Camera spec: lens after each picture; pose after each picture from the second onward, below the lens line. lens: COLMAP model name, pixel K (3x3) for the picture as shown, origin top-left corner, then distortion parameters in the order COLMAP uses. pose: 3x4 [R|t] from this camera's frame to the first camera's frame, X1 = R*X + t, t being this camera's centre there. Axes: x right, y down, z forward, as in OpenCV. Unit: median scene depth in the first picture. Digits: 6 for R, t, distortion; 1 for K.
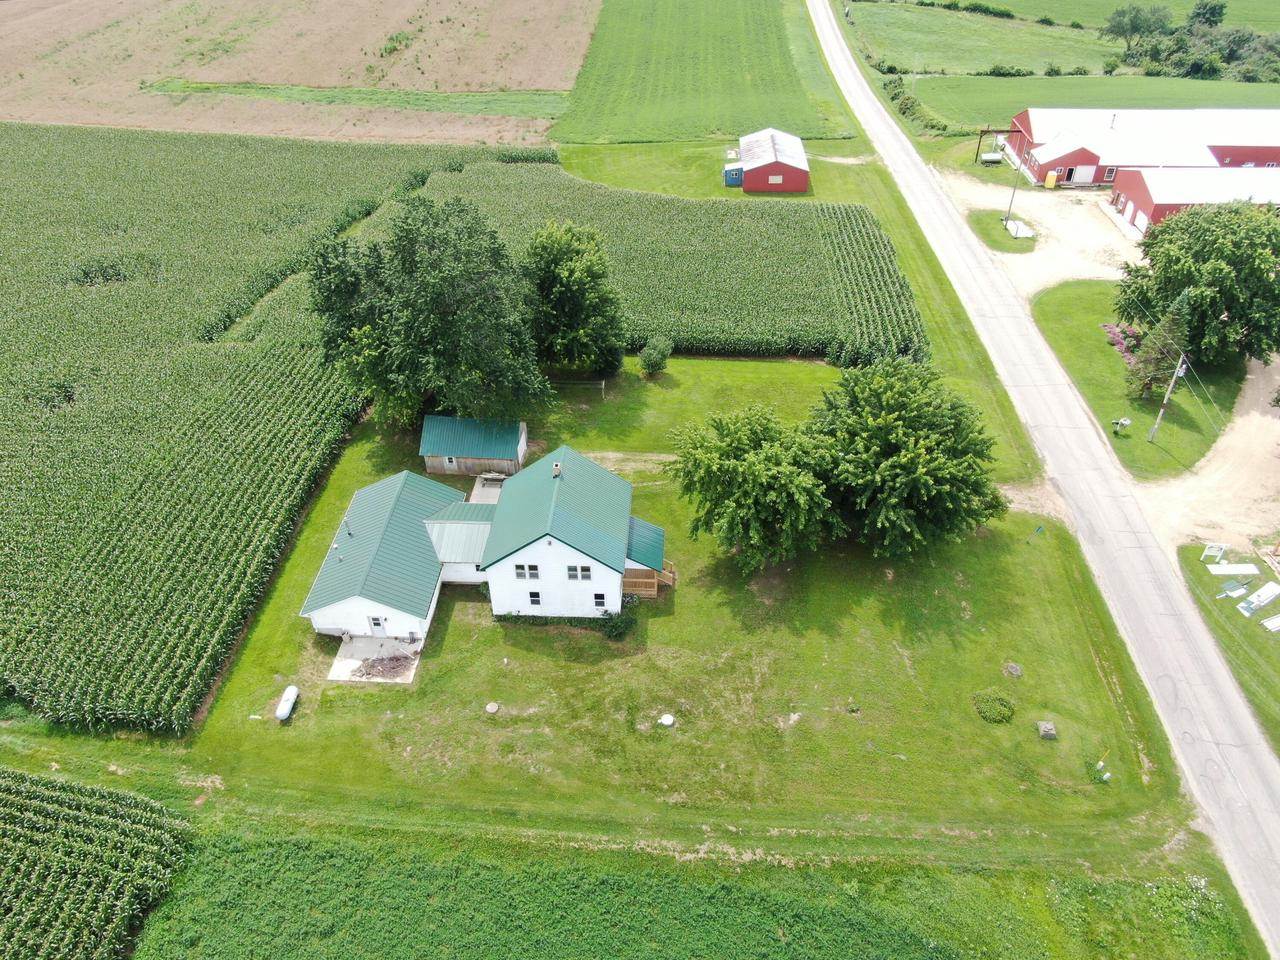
lens RADIAL K [[923.2, 0, 640.0], [0, 923.2, 480.0], [0, 0, 1]] dist [-0.008511, 0.002669]
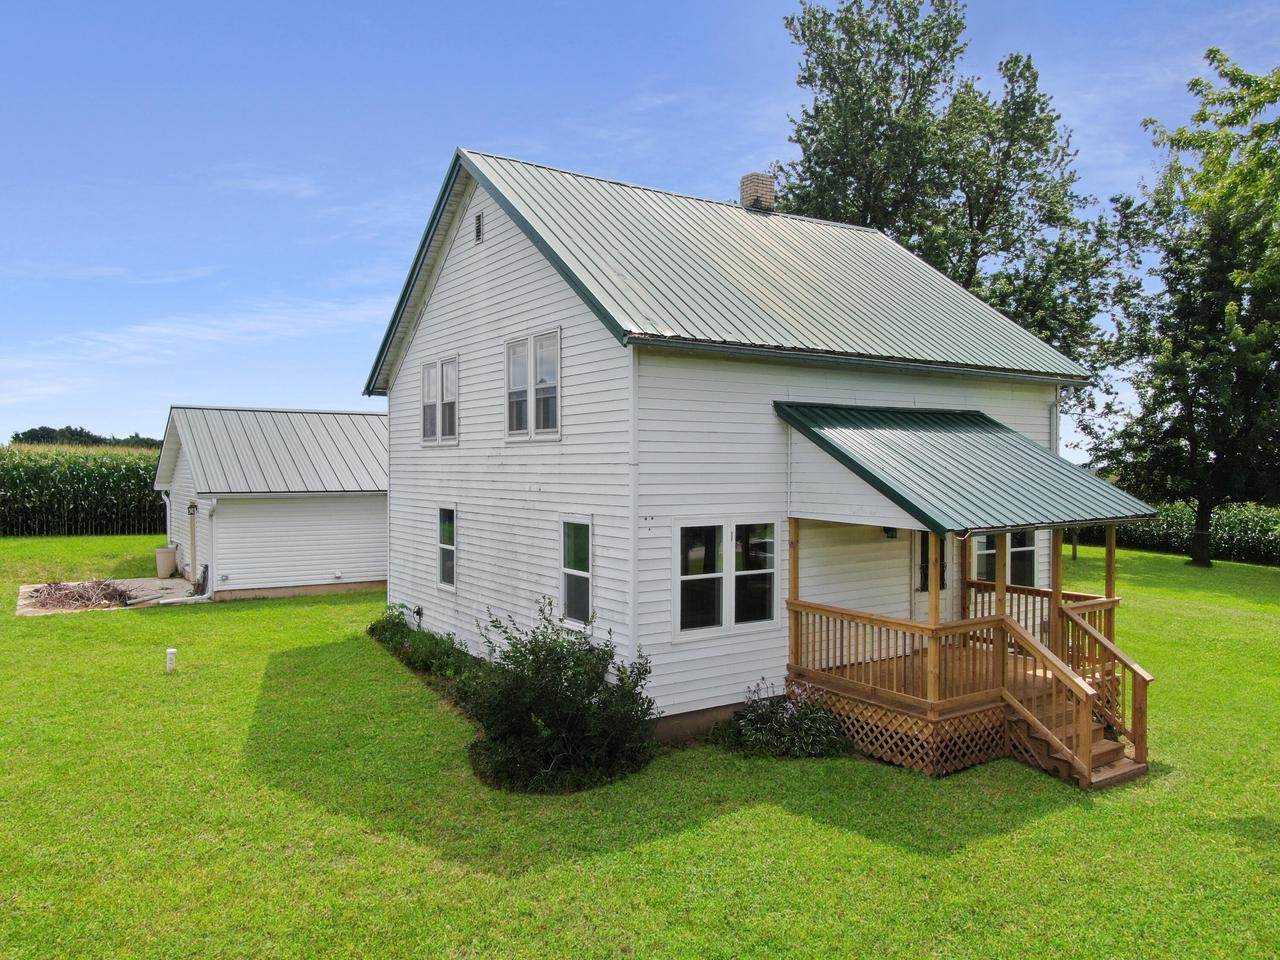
lens RADIAL K [[923.2, 0, 640.0], [0, 923.2, 480.0], [0, 0, 1]] dist [-0.008511, 0.002669]
pose [[0.595197, 0.018371, -0.803370, 0.105850], [-0.498011, 0.793034, -0.350830, 0.156324], [0.630654, 0.608900, 0.481161, 0.800868]]
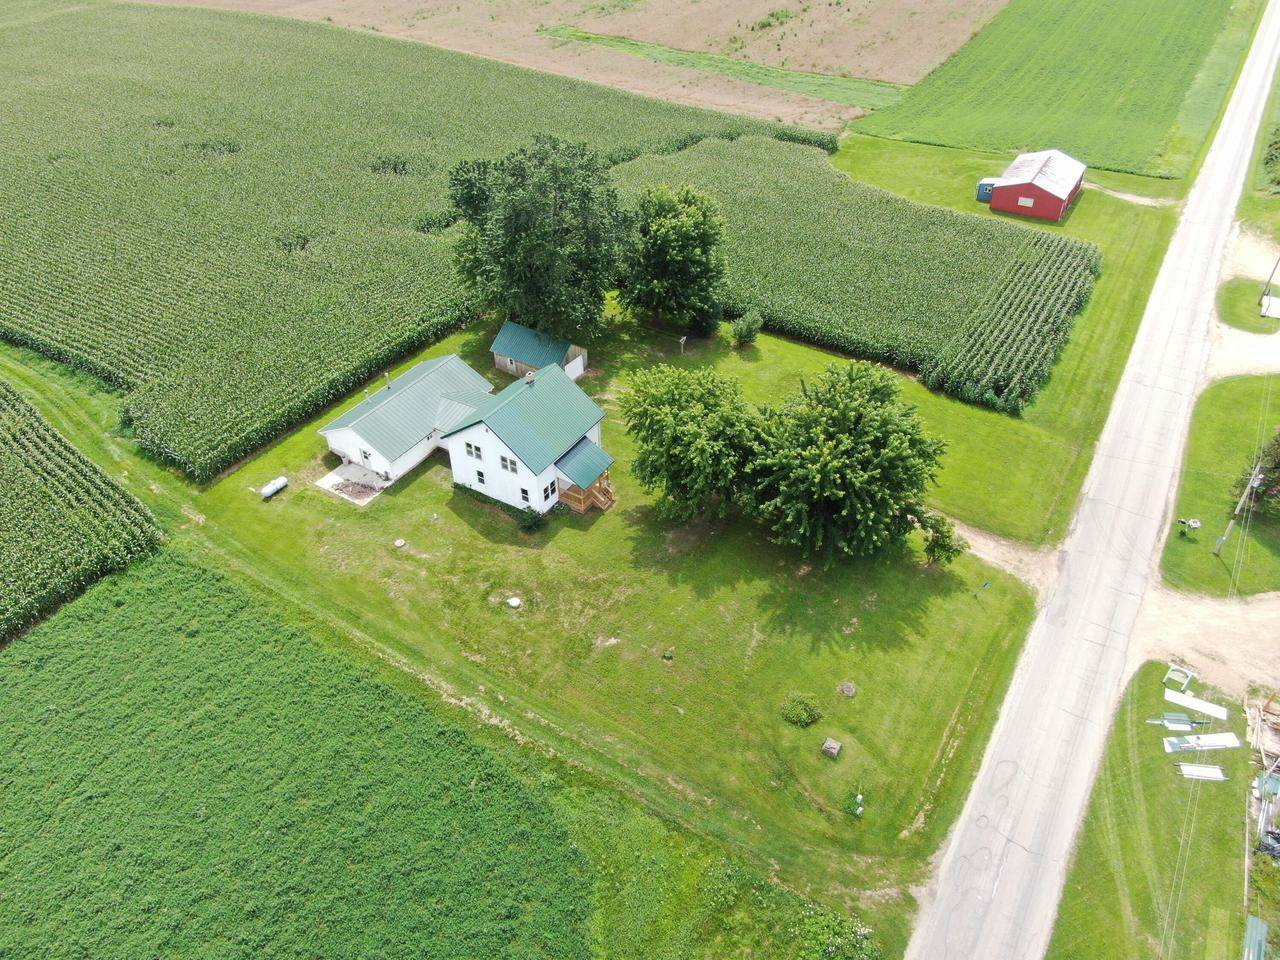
lens RADIAL K [[920.8, 0, 640.0], [0, 920.8, 480.0], [0, 0, 1]] dist [-0.000186, 0.001598]
pose [[0.877175, 0.300608, -0.374432, 0.449262], [-0.295954, 0.952530, 0.071400, -0.011117], [0.378121, 0.048184, 0.924501, -0.008256]]
